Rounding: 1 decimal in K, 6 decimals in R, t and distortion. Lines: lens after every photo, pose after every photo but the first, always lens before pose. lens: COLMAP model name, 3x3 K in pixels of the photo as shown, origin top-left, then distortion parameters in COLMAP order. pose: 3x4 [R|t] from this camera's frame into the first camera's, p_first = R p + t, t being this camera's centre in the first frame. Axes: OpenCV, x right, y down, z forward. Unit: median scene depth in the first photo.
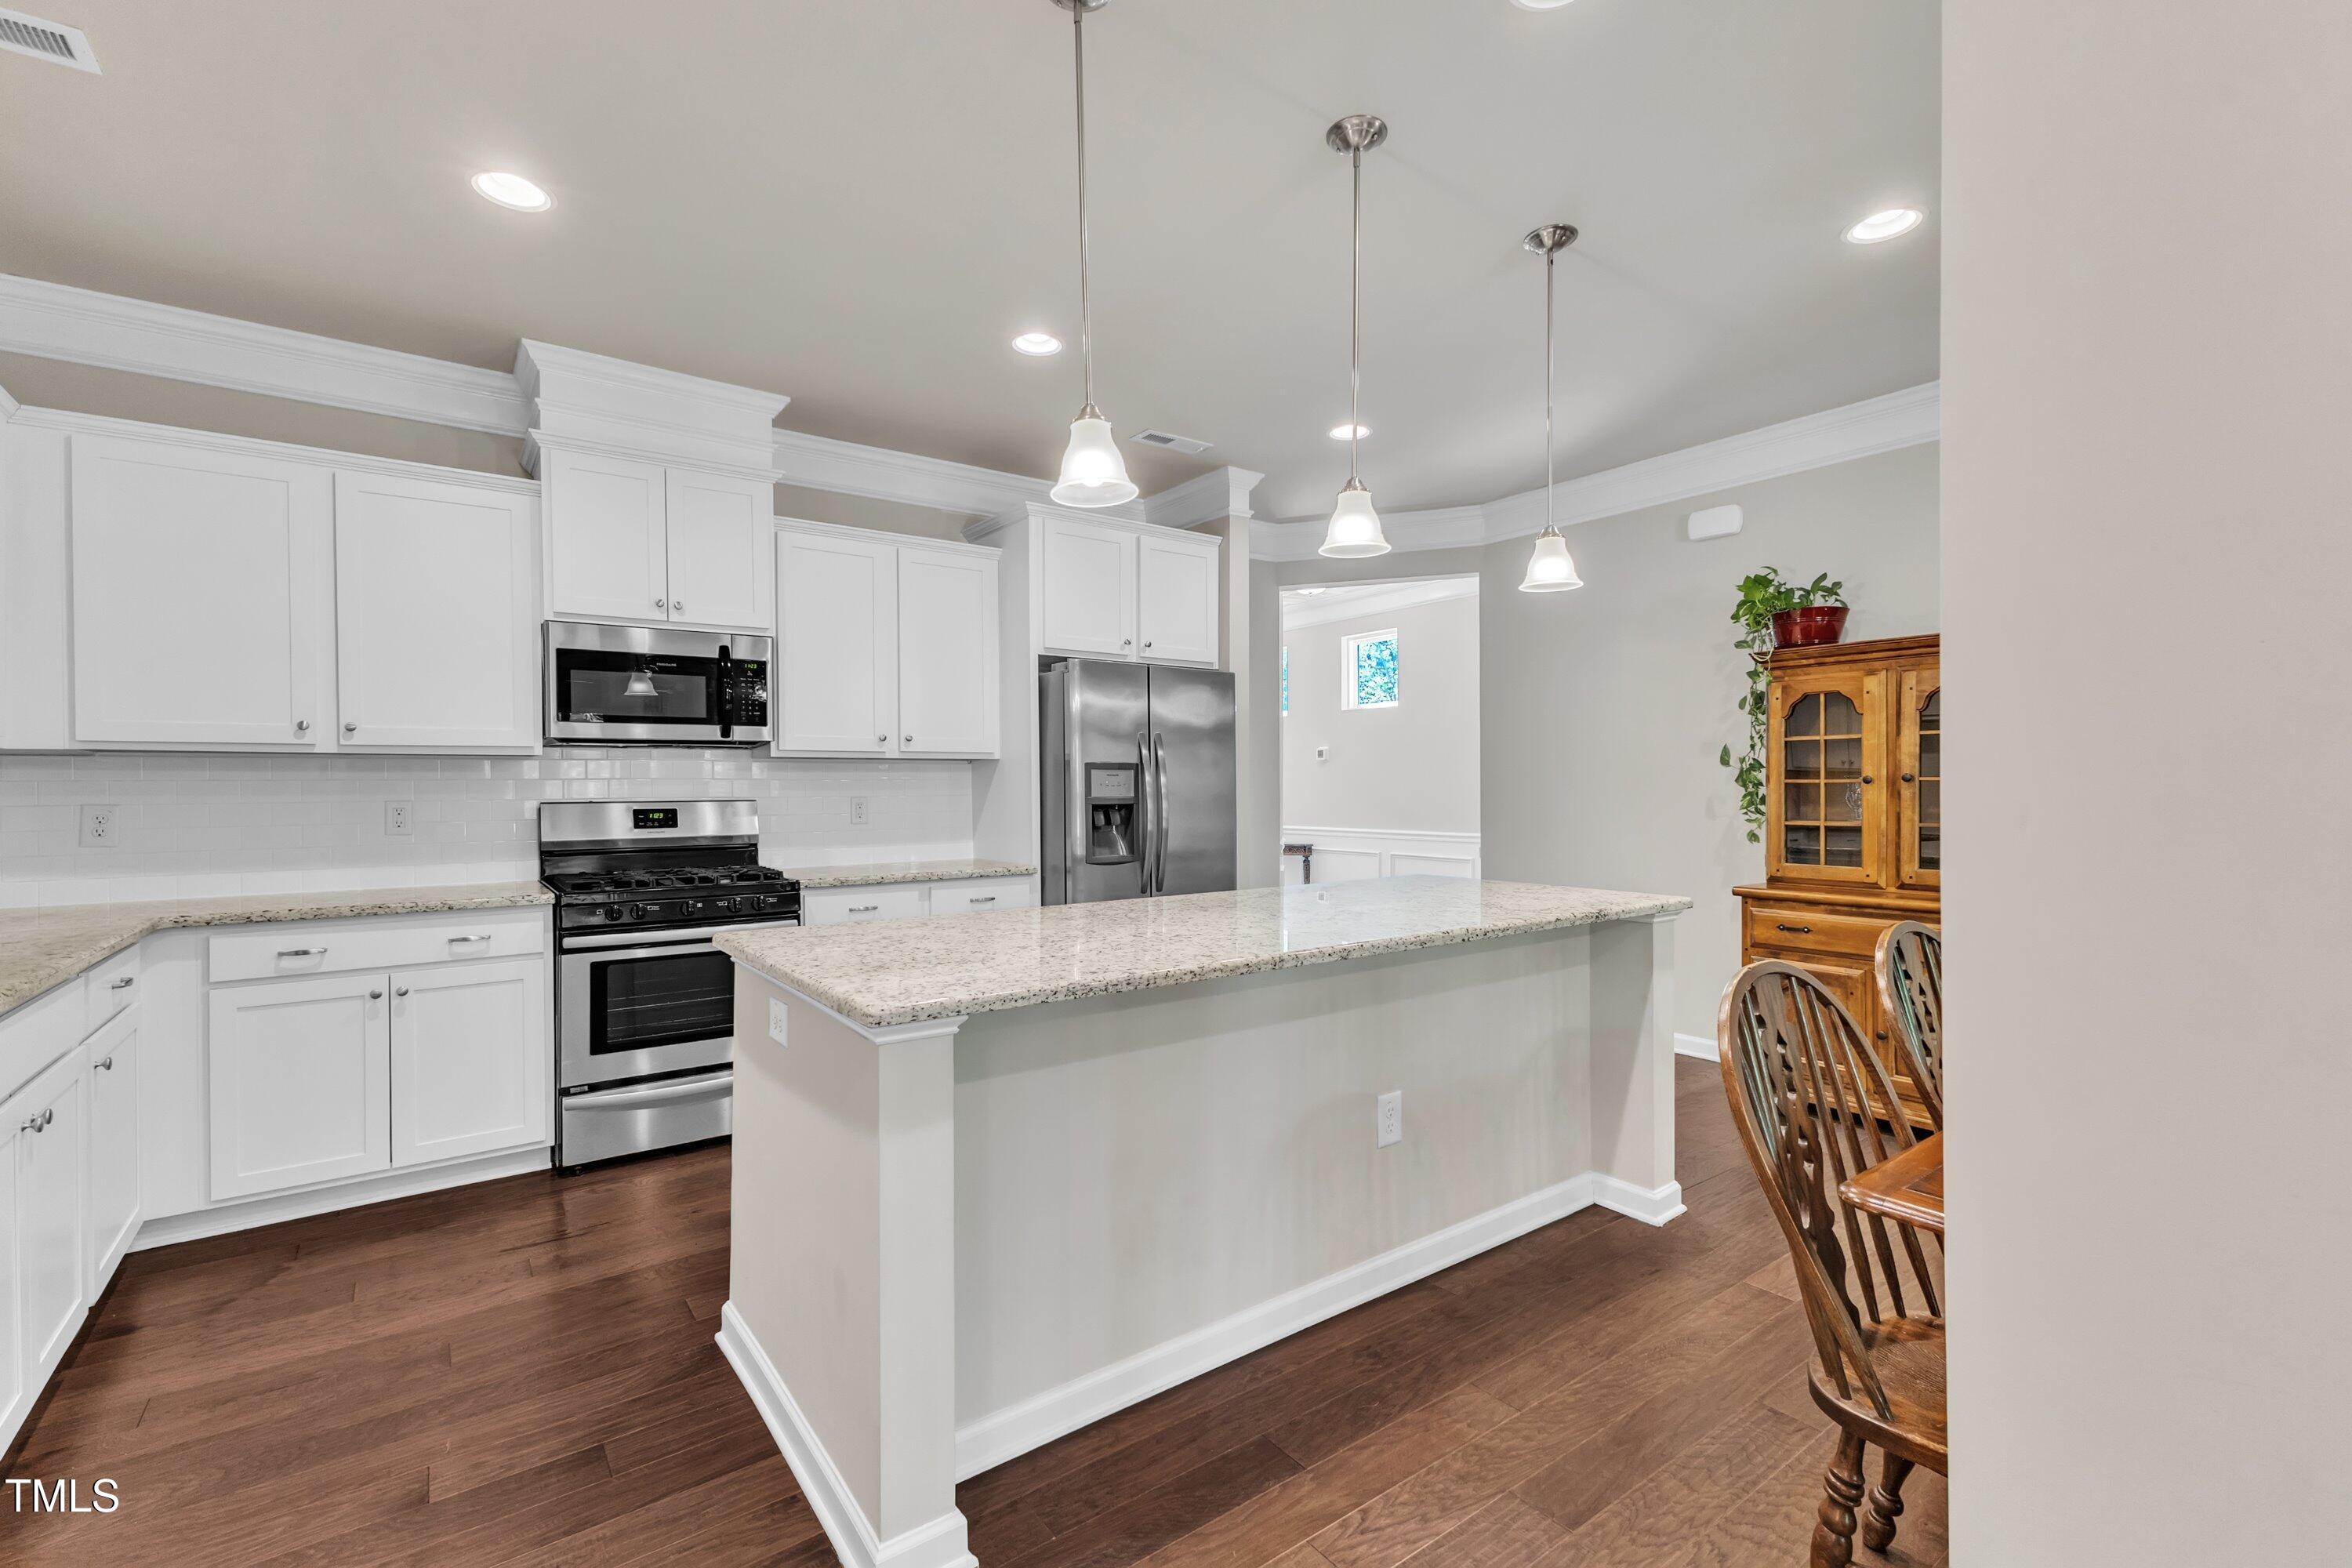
lens RADIAL K [[1030.2, 0, 1177.6], [0, 1030.2, 792.8], [0, 0, 1]] dist [0.010143, -0.000737]
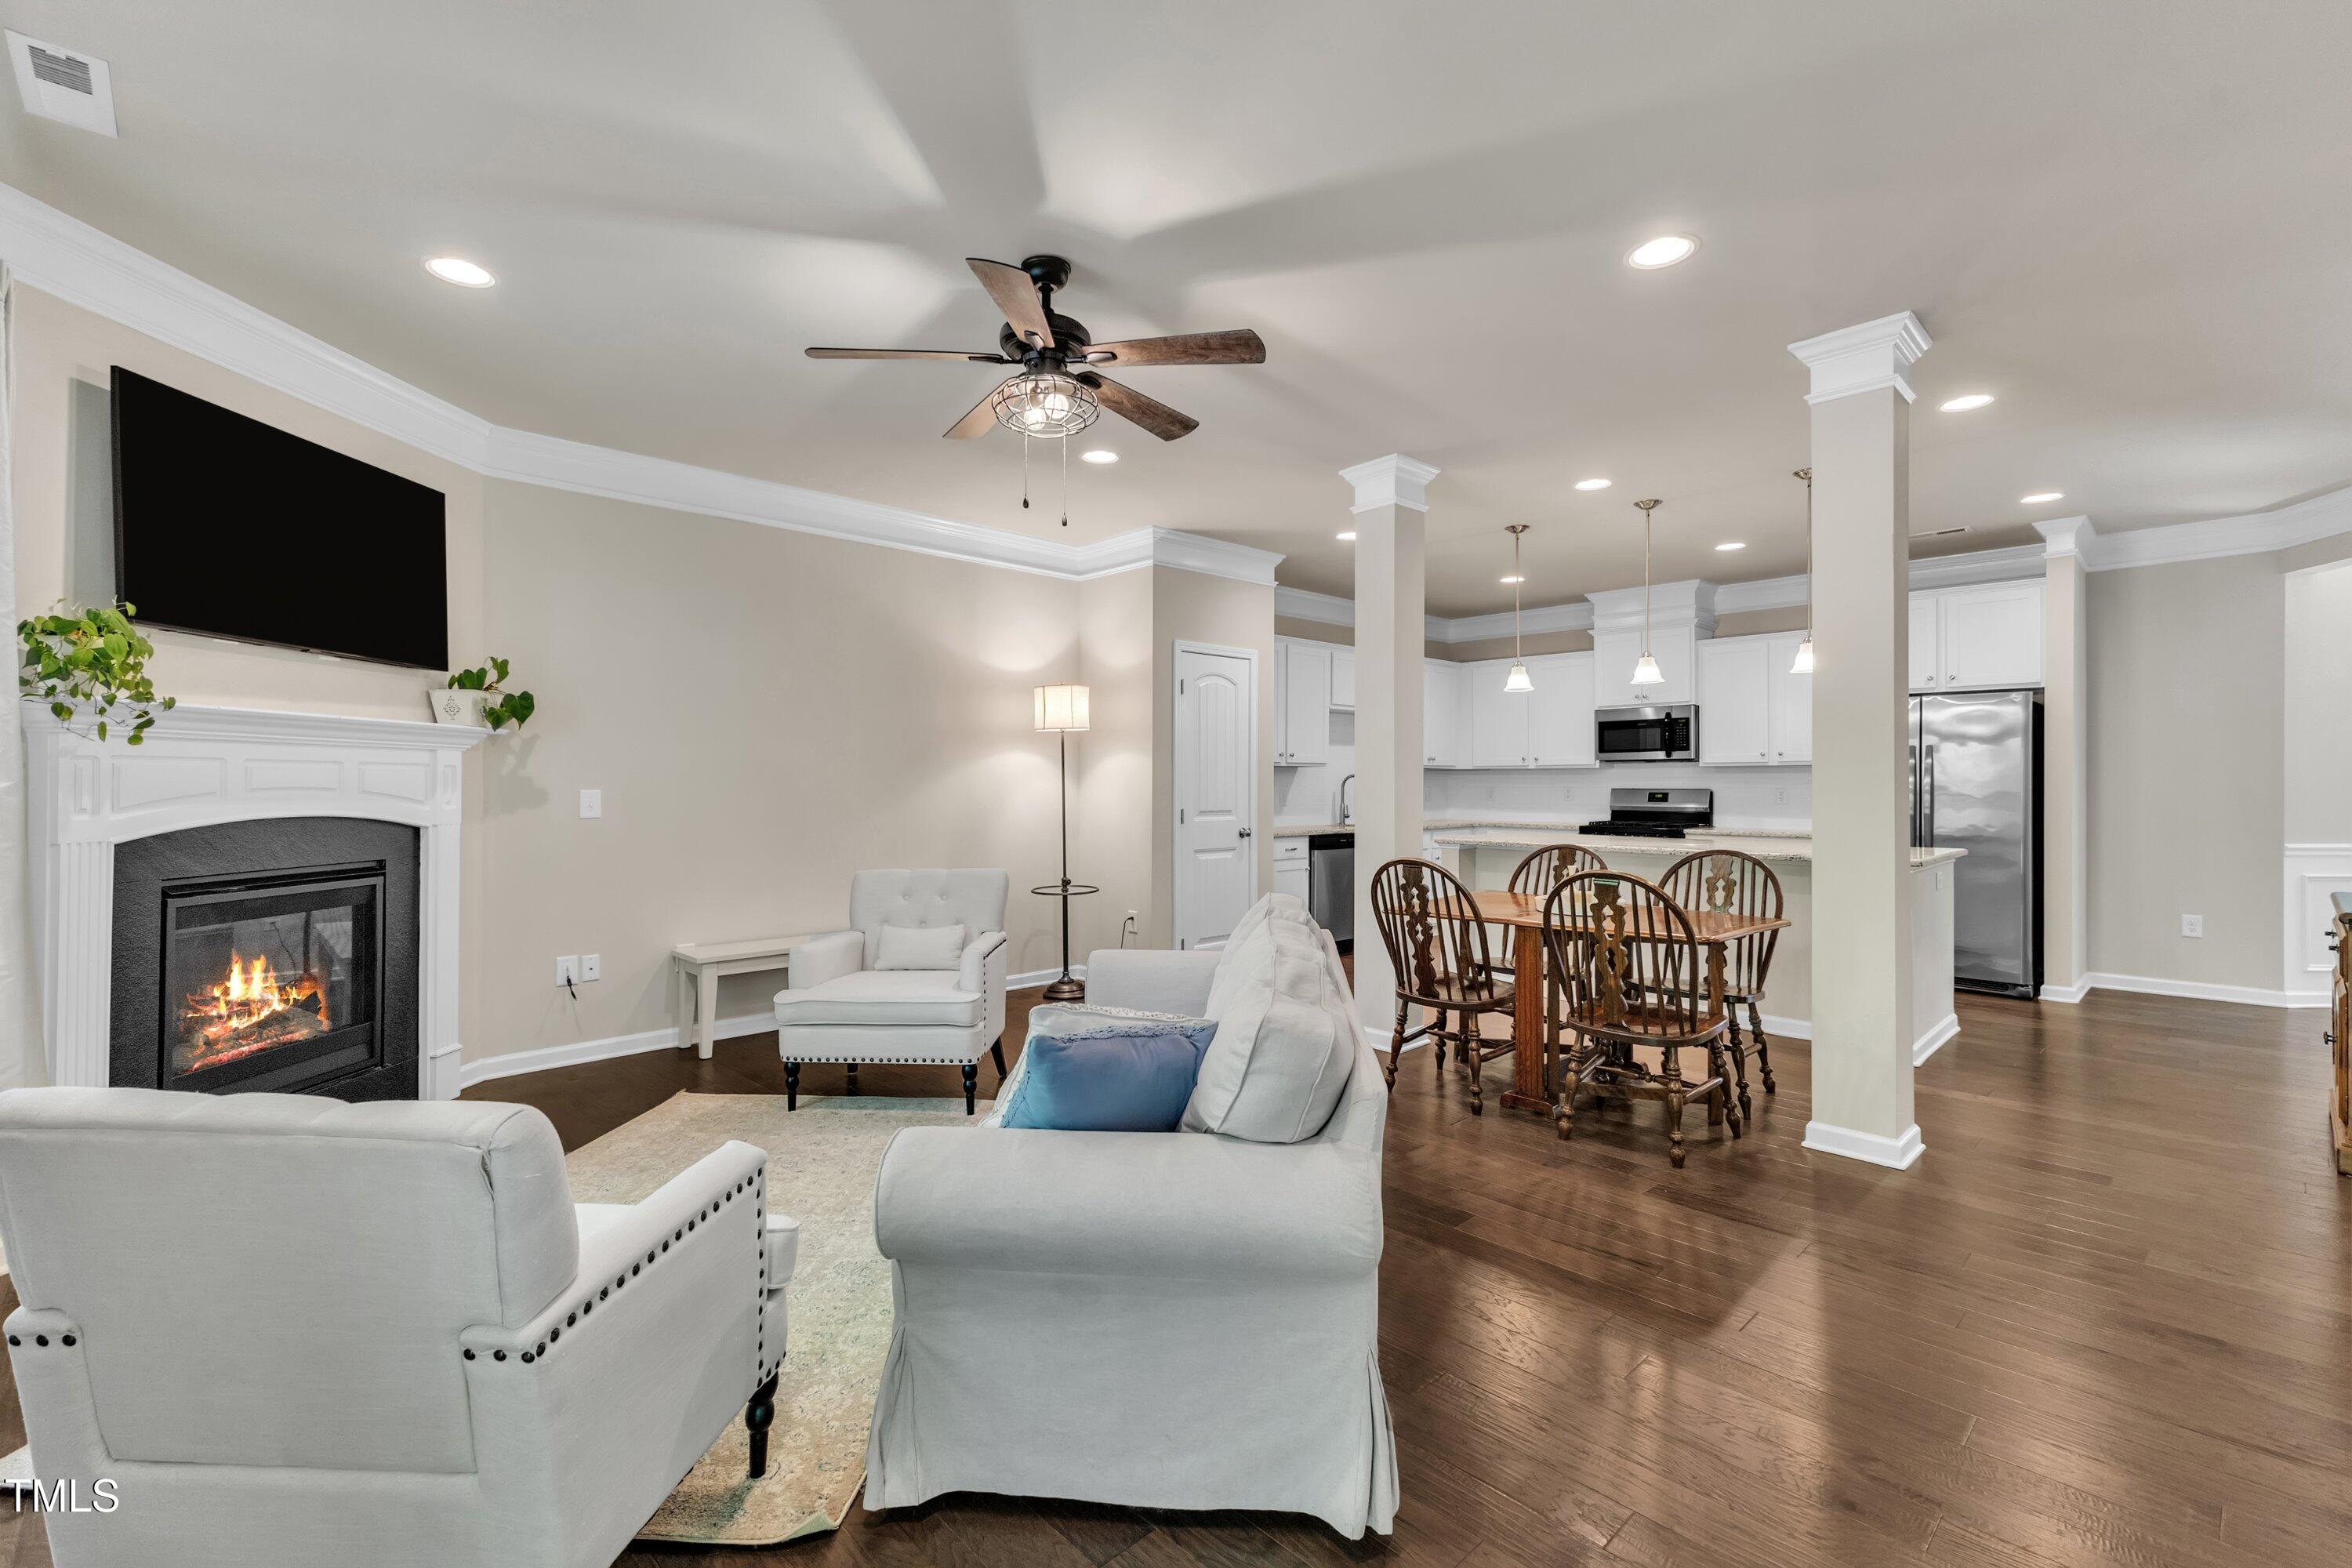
lens RADIAL K [[1030.2, 0, 1185.2], [0, 1030.2, 777.8], [0, 0, 1]] dist [0.010143, -0.000737]
pose [[0.127279, 0.003581, -0.991861, 1.403258], [-0.007580, 0.999968, 0.002637, -0.011540], [0.991838, 0.007183, 0.127302, -0.188560]]
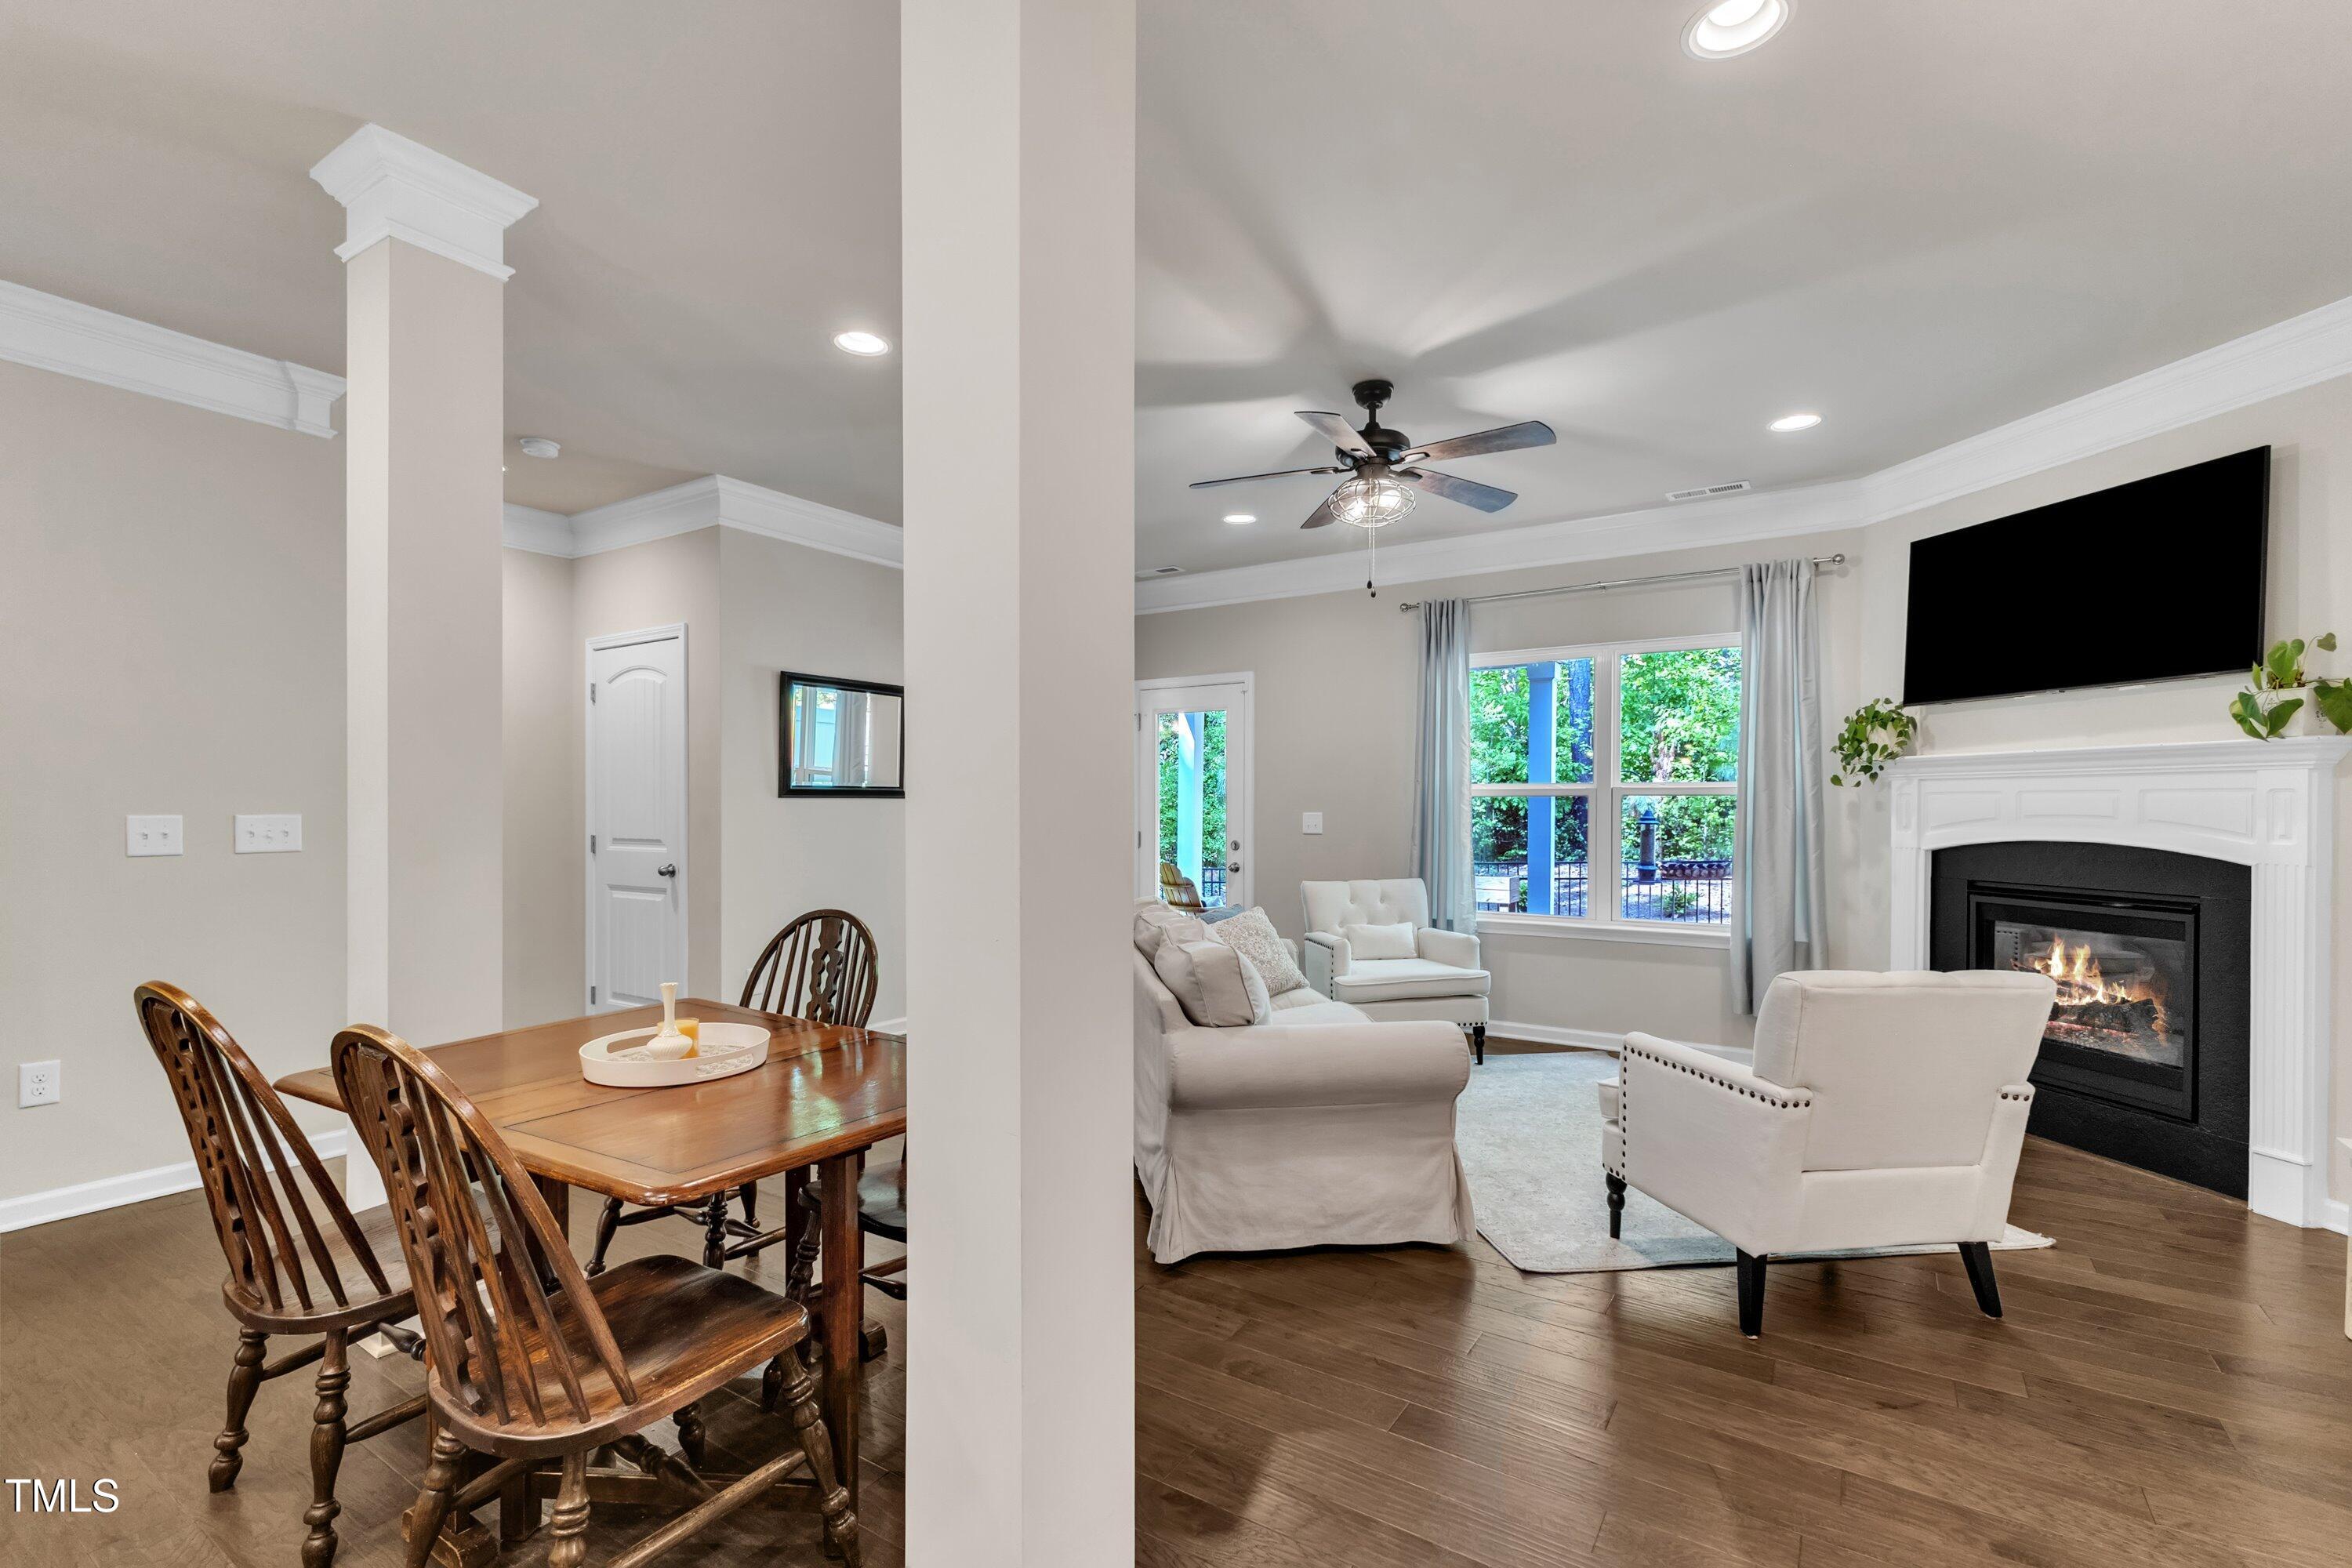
lens RADIAL K [[1030.2, 0, 1189.8], [0, 1030.2, 815.2], [0, 0, 1]] dist [0.010143, -0.000737]
pose [[-0.346882, -0.000961, 0.937908, -0.165380], [0.005390, 0.999981, 0.003018, -0.001269], [-0.937893, 0.006102, -0.346870, 0.282793]]
